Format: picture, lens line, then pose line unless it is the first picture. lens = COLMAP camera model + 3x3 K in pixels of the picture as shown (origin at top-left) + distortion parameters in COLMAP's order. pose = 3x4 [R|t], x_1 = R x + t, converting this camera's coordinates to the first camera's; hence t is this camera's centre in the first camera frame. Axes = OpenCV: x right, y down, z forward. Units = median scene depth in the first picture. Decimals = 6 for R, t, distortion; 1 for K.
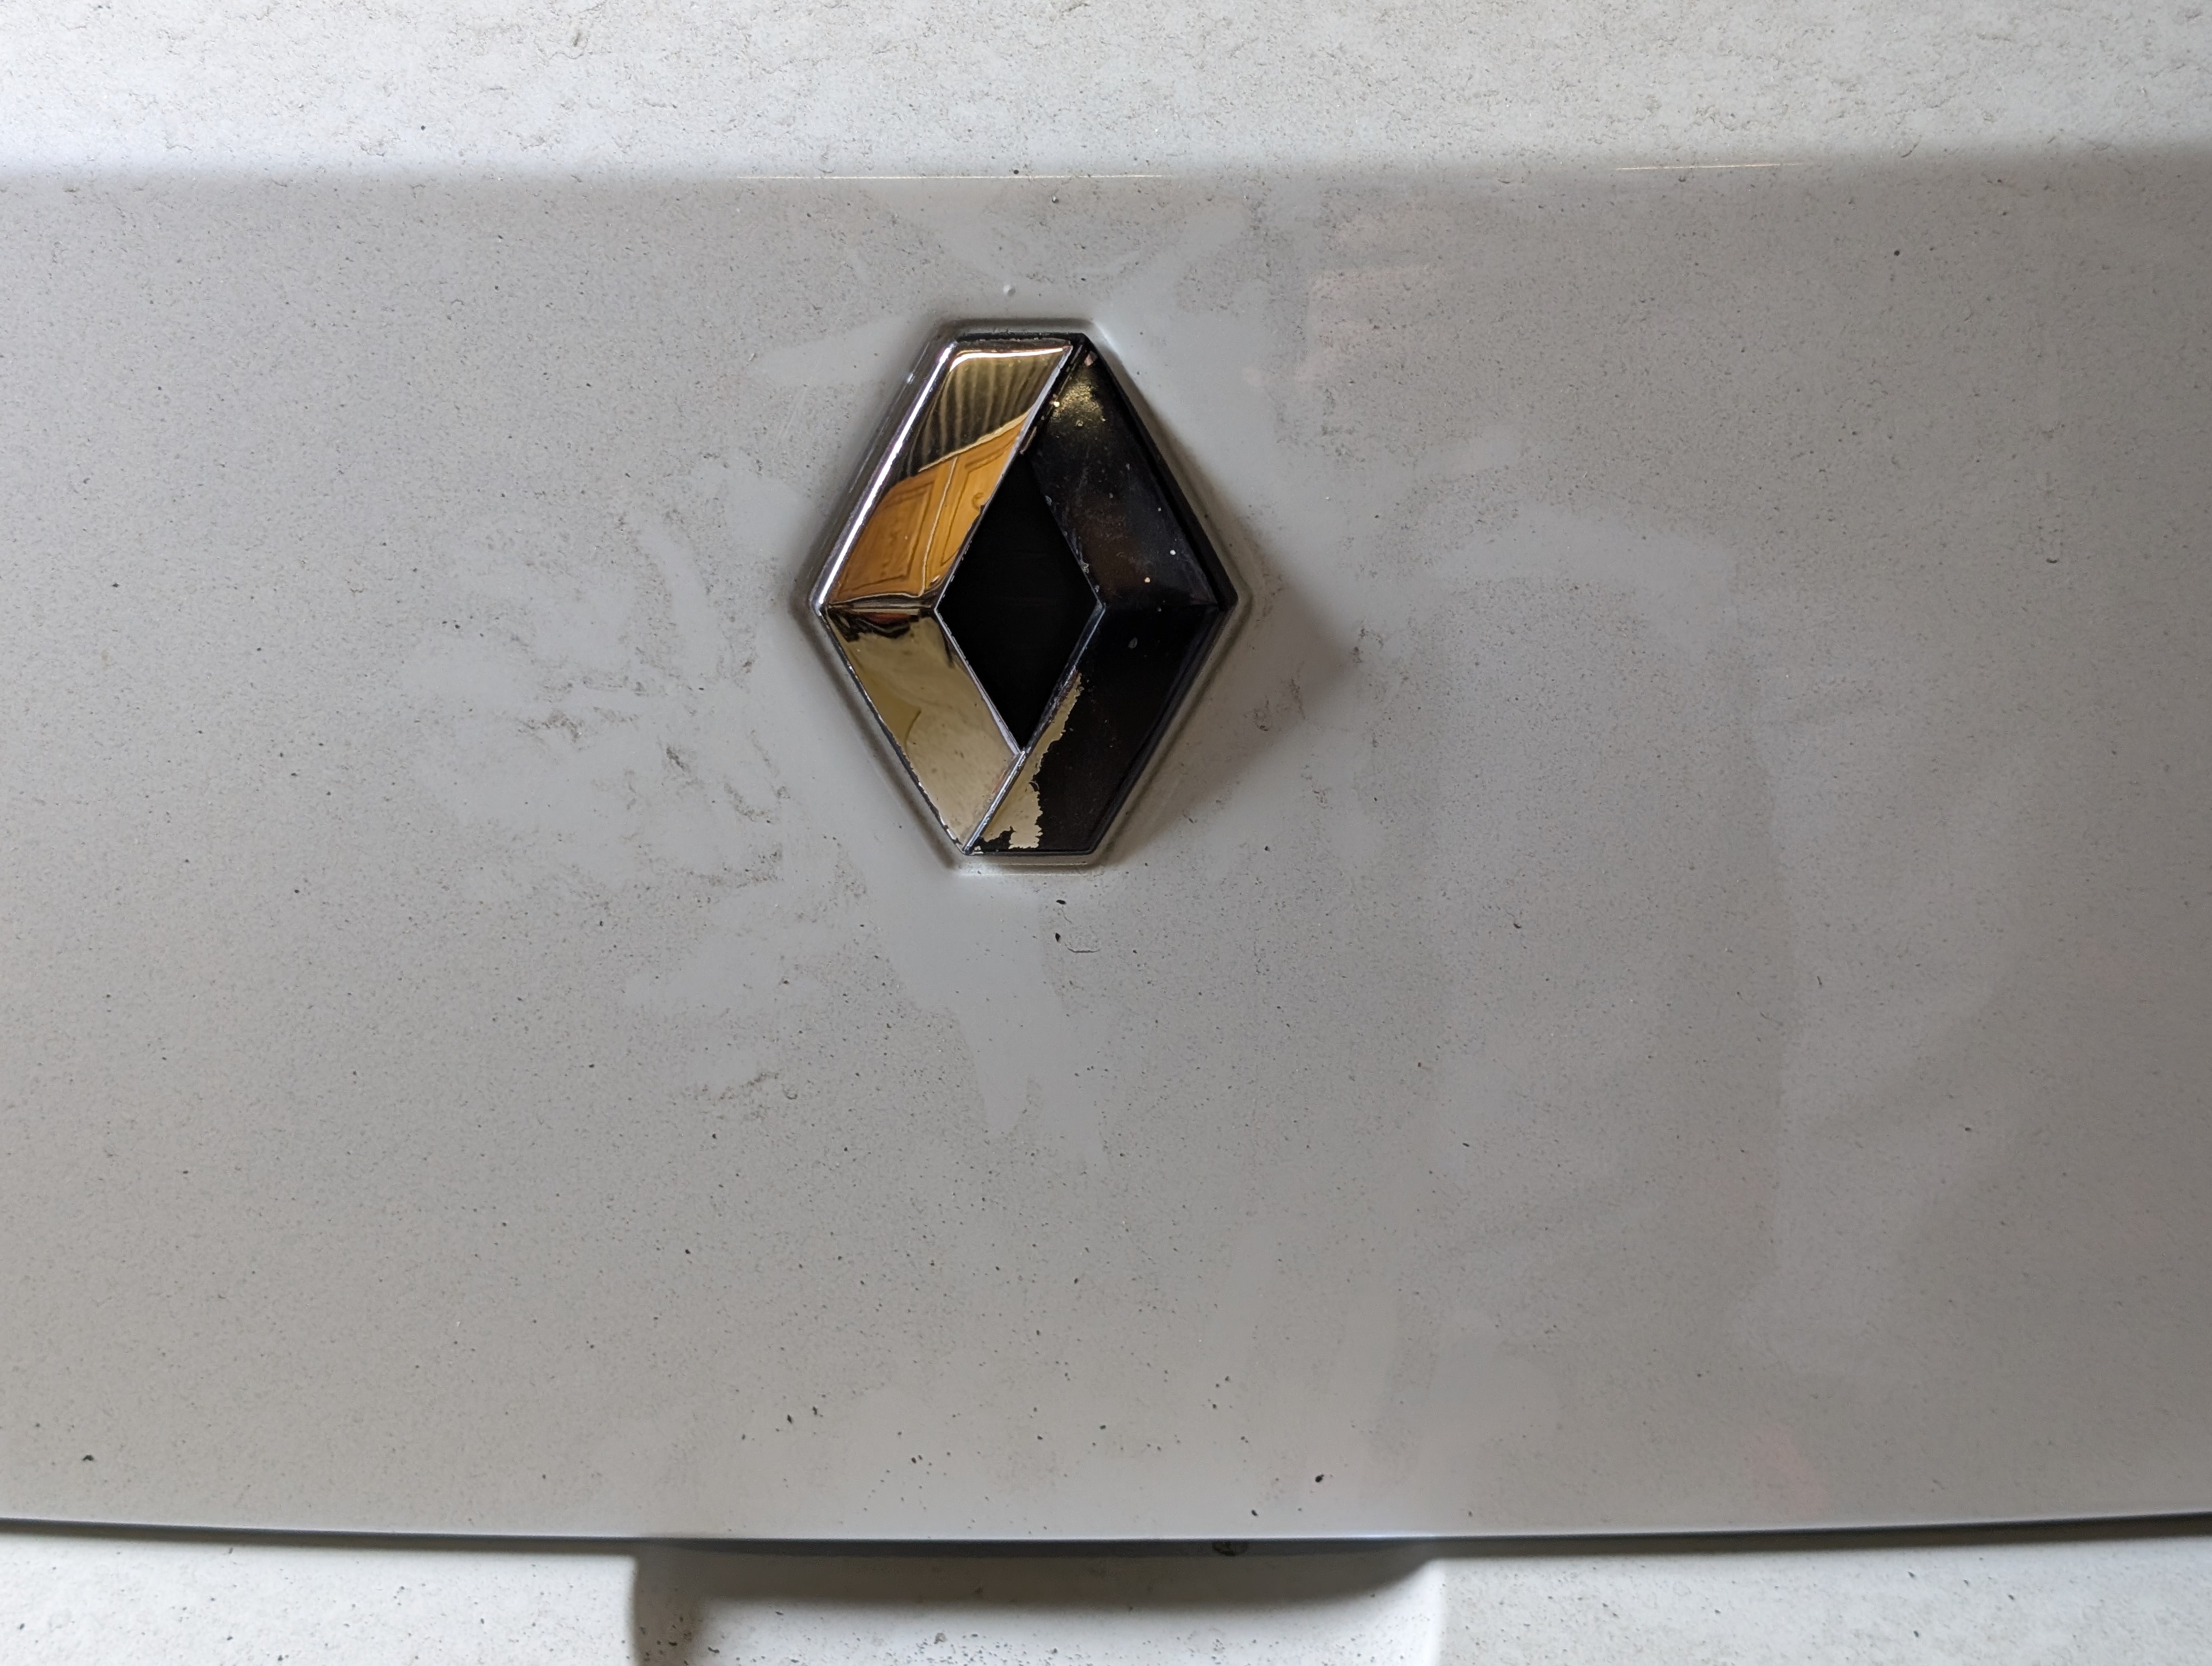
lens RADIAL K [[3181.3, 0, 1107.8], [0, 3181.3, 833.6], [0, 0, 1]] dist [0.031359, 0.000000]
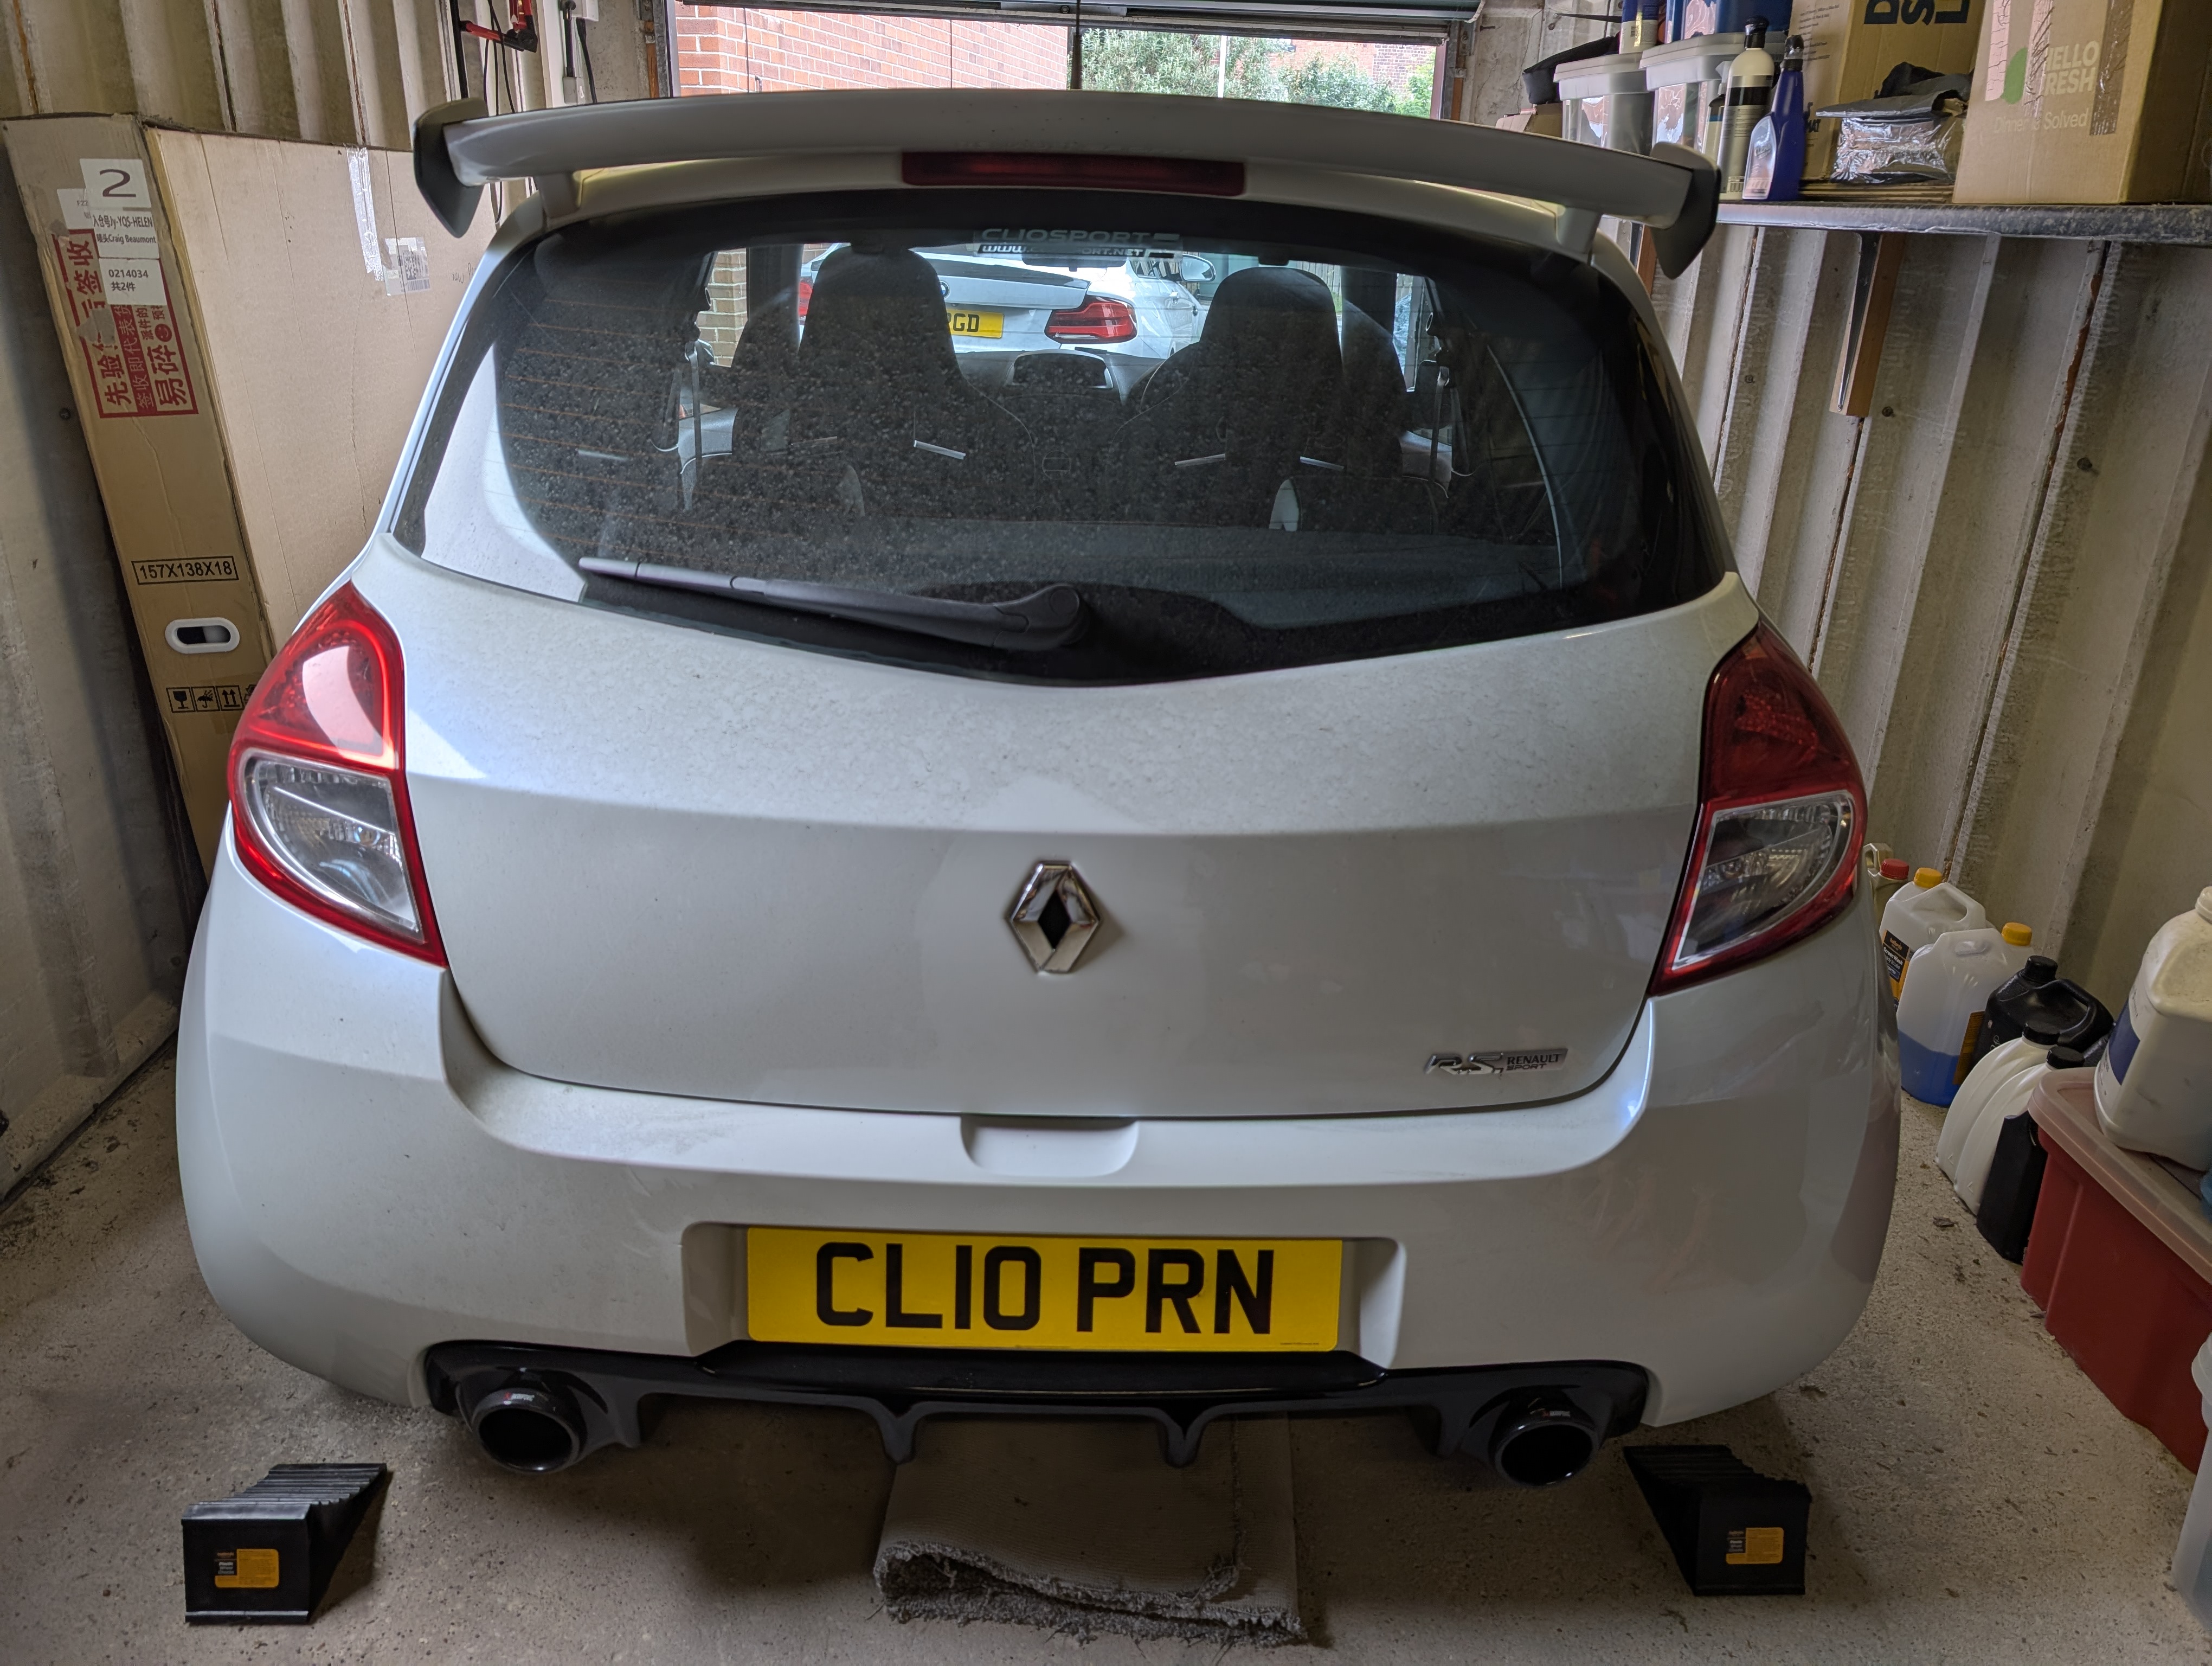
lens RADIAL K [[1541.1, 0, 1099.7], [0, 1541.1, 848.0], [0, 0, 1]] dist [0.014136, 0.000811]
pose [[0.998675, 0.027995, 0.043183, -0.060617], [-0.030108, 0.998341, 0.049077, -0.288550], [-0.041738, -0.050312, 0.997861, -1.265758]]
